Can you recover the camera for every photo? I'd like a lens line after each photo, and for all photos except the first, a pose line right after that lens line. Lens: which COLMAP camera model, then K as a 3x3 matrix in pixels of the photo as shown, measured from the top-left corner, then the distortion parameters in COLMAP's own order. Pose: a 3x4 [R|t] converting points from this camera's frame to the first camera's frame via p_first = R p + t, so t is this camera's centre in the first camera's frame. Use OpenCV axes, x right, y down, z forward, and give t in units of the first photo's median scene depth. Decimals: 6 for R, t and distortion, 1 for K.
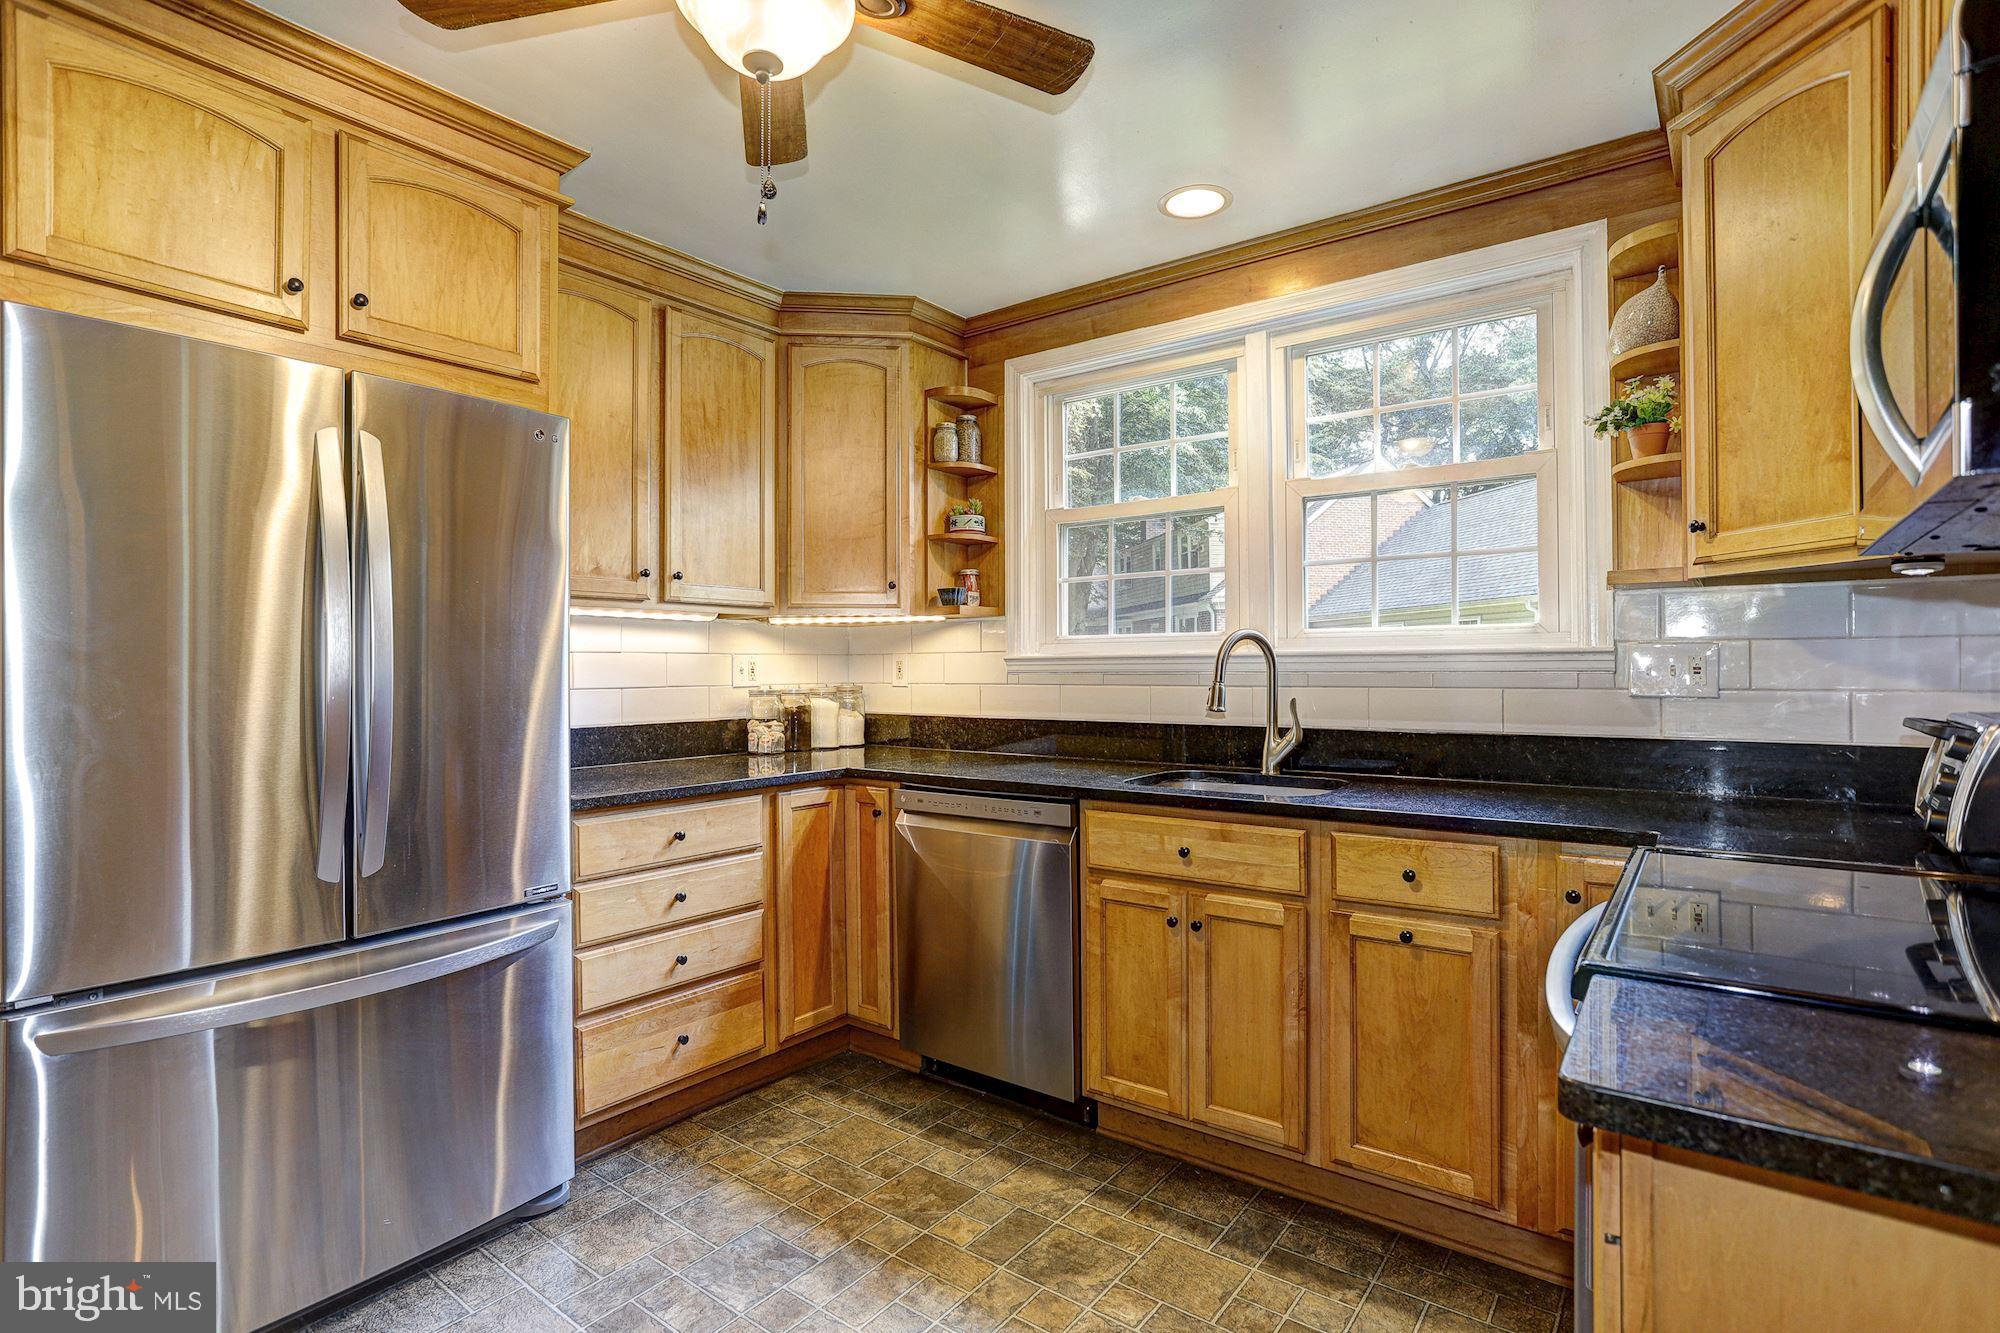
lens RADIAL K [[965.5, 0, 995.3], [0, 965.5, 662.8], [0, 0, 1]] dist [-0.049788, 0.023193]
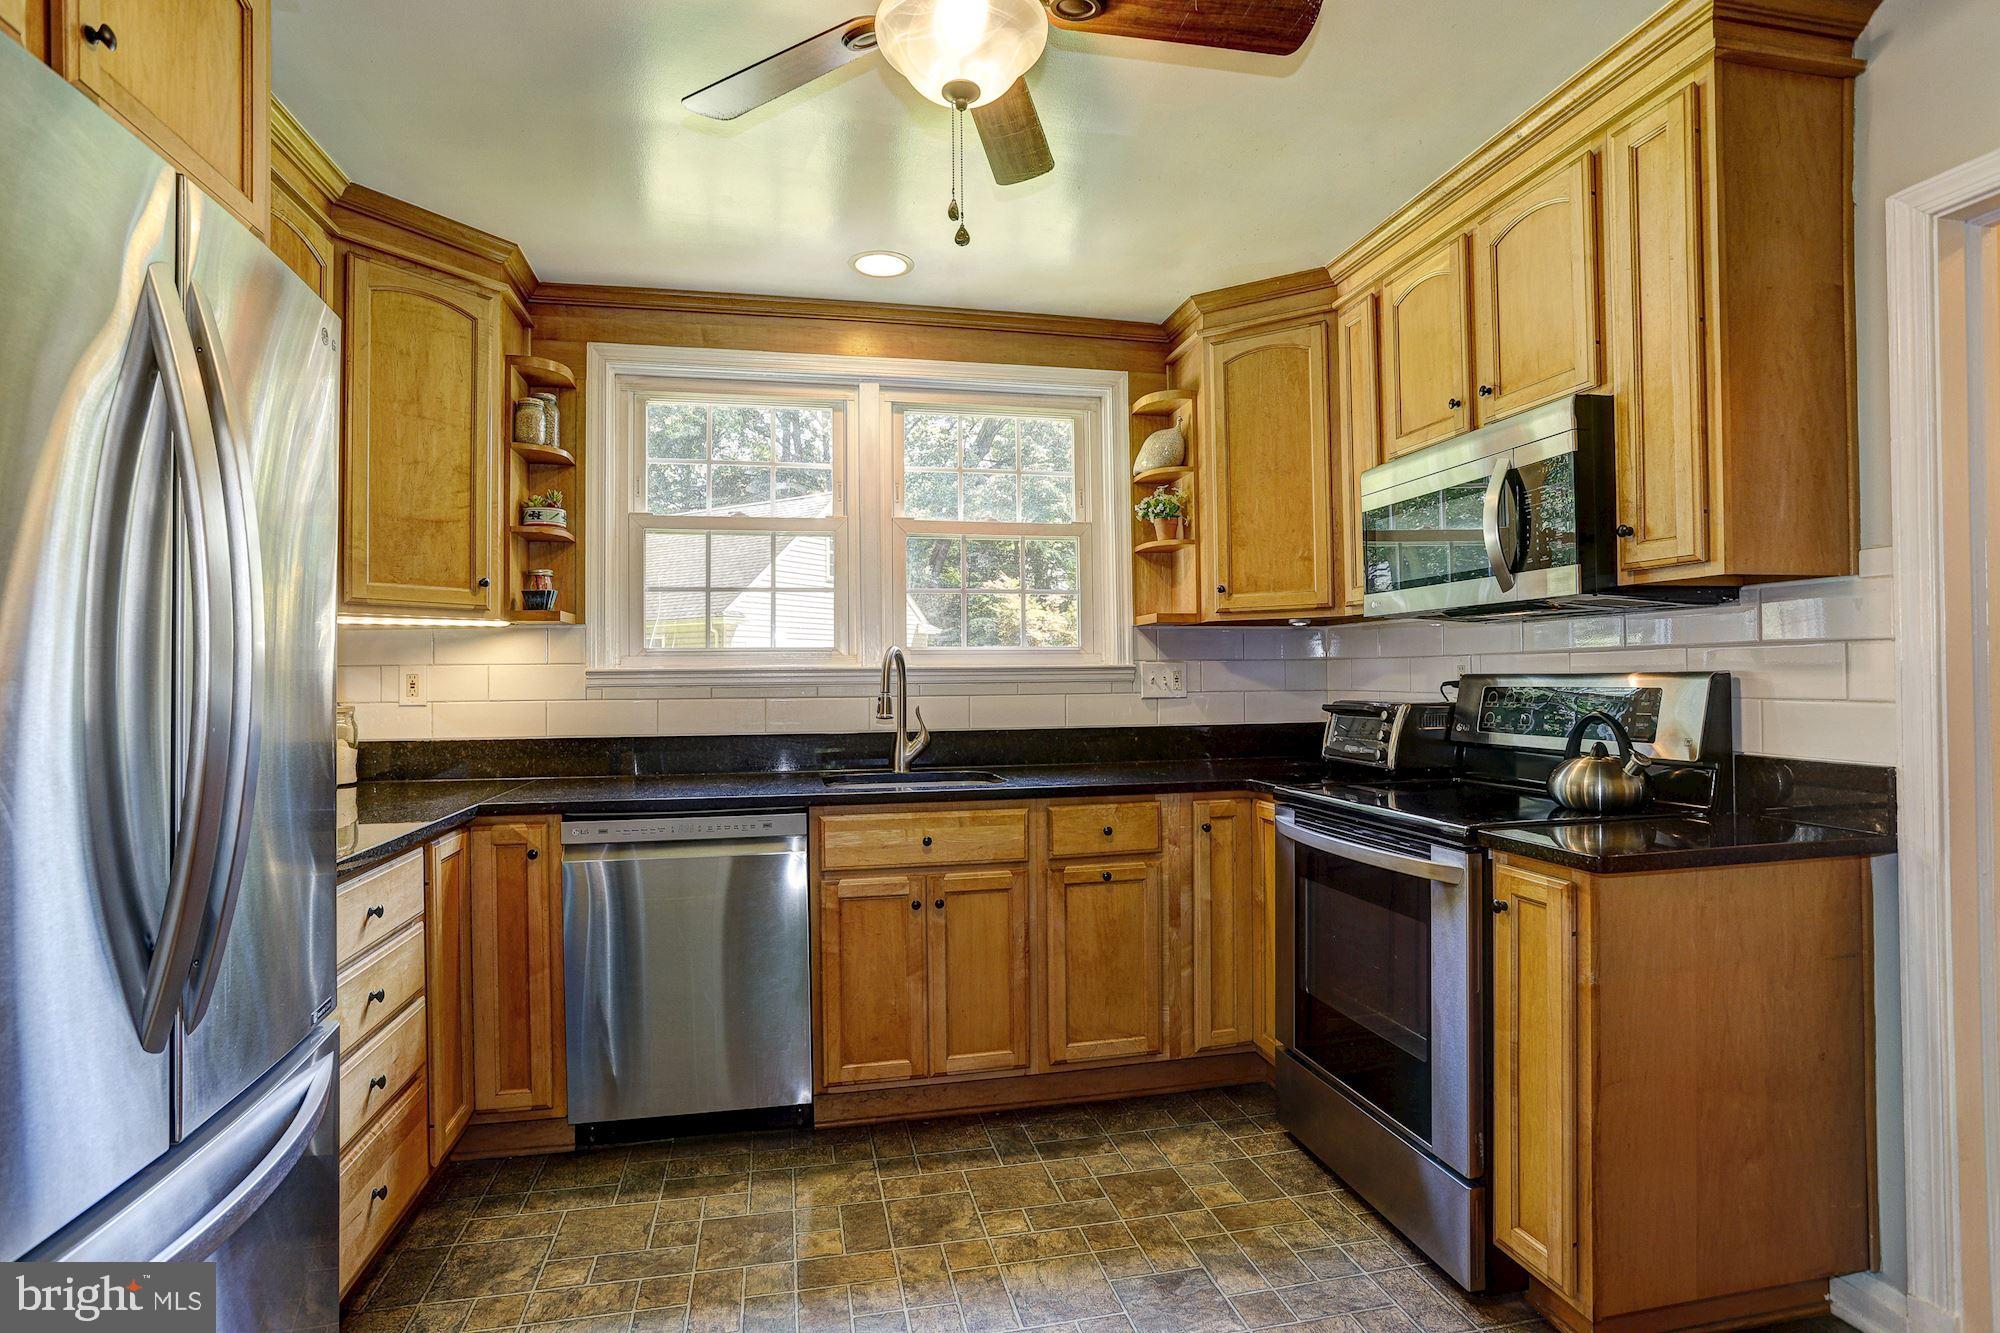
lens RADIAL K [[977.1, 0, 988.3], [0, 977.1, 667.4], [0, 0, 1]] dist [-0.035111, 0.006783]
pose [[0.655393, 0.006694, 0.755259, -0.597567], [0.002771, 0.999933, -0.011267, 0.003537], [-0.755283, 0.009477, 0.655330, 0.173251]]
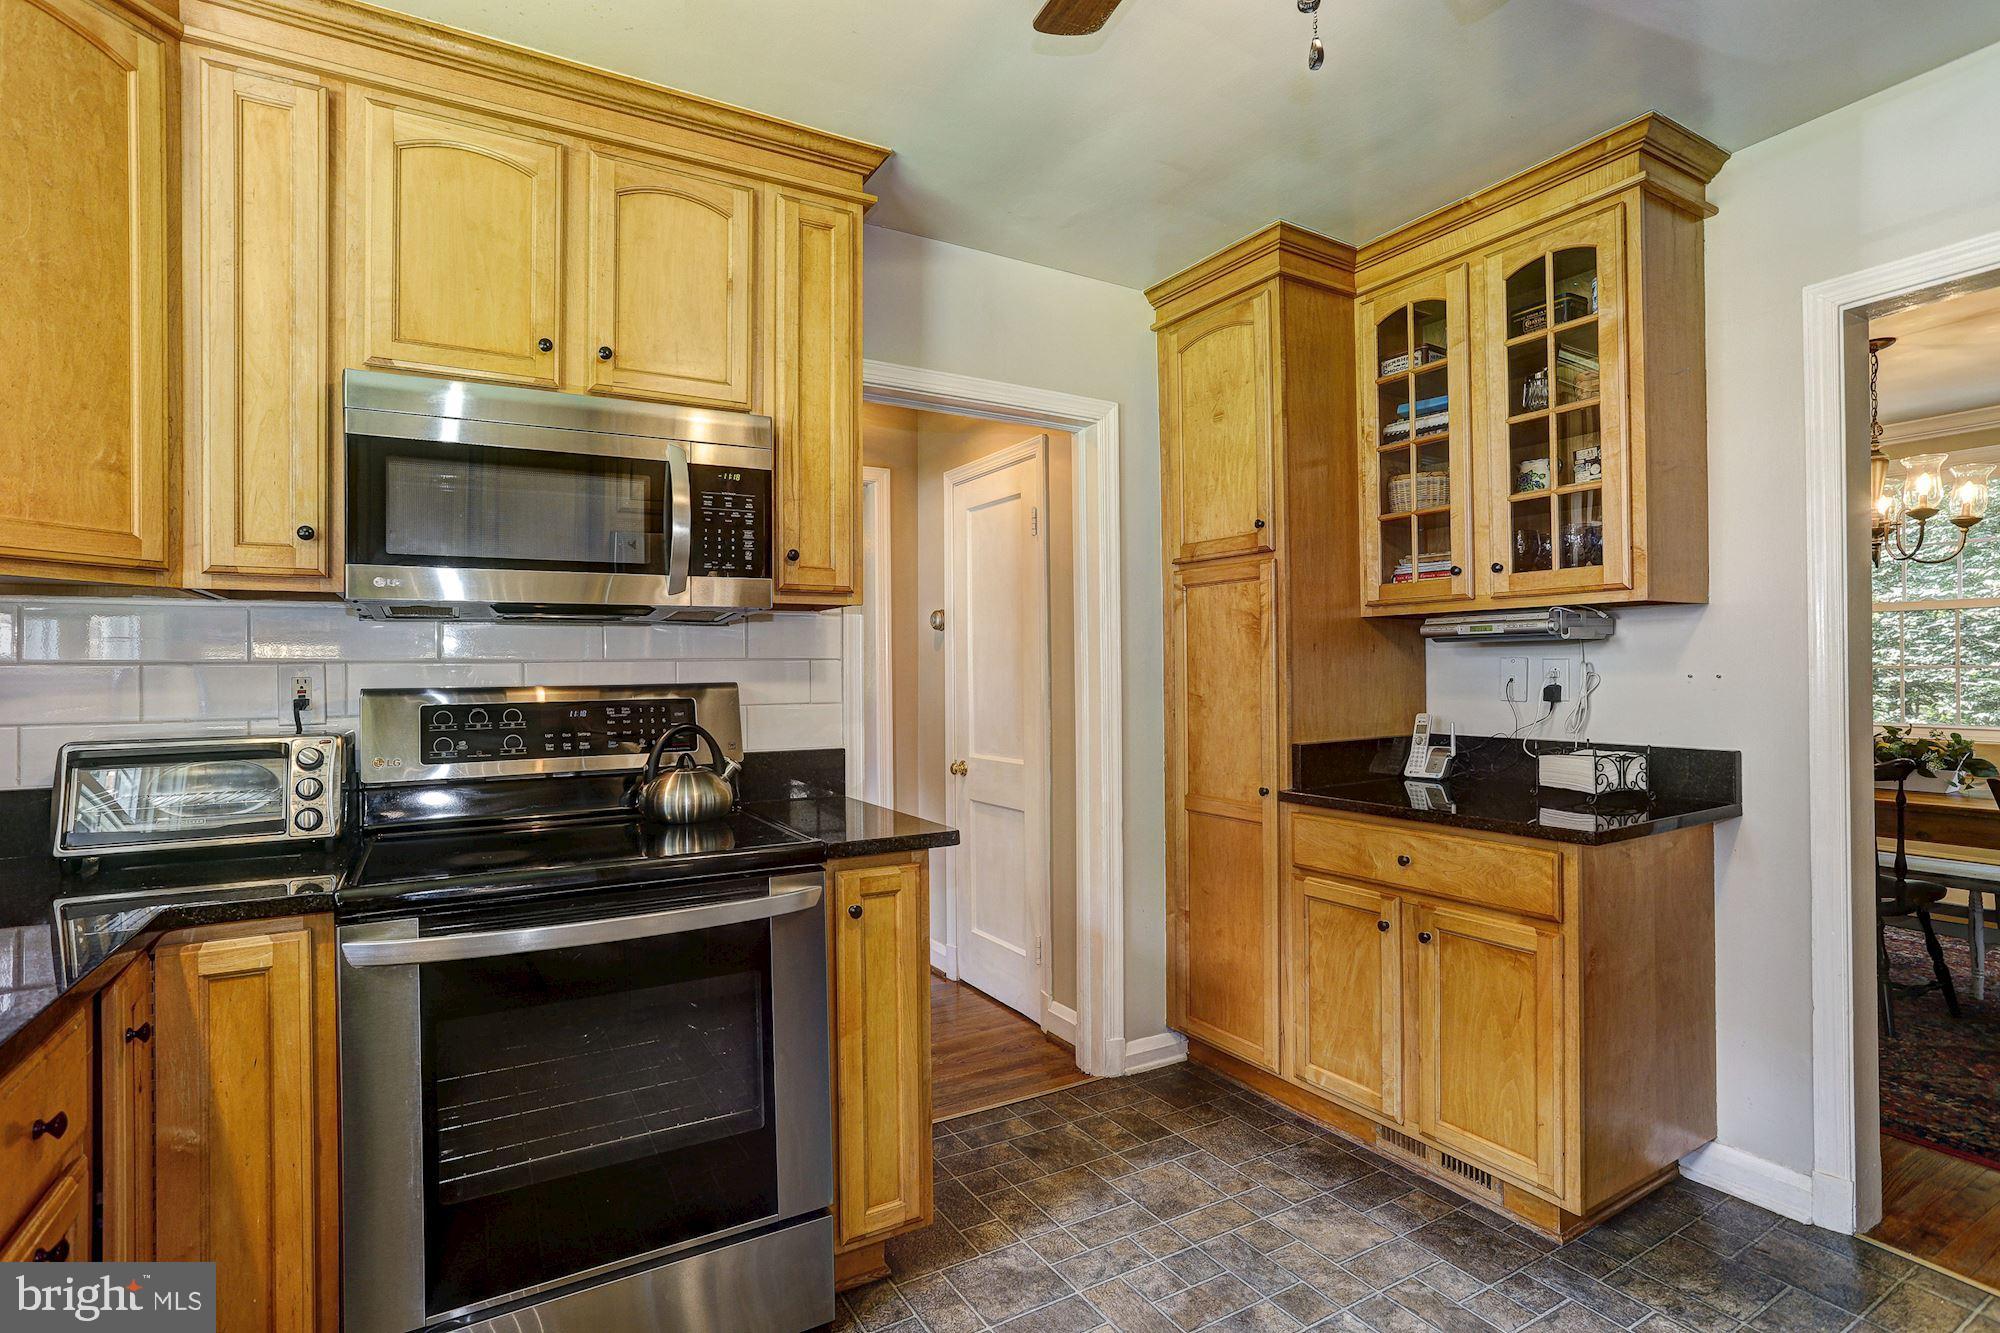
lens RADIAL K [[965.5, 0, 995.2], [0, 965.5, 671.3], [0, 0, 1]] dist [-0.049788, 0.023193]
pose [[-0.925675, 0.019996, 0.377790, -0.162889], [0.017427, 0.999796, -0.010218, 0.001413], [-0.377917, -0.002875, -0.925835, 1.029206]]
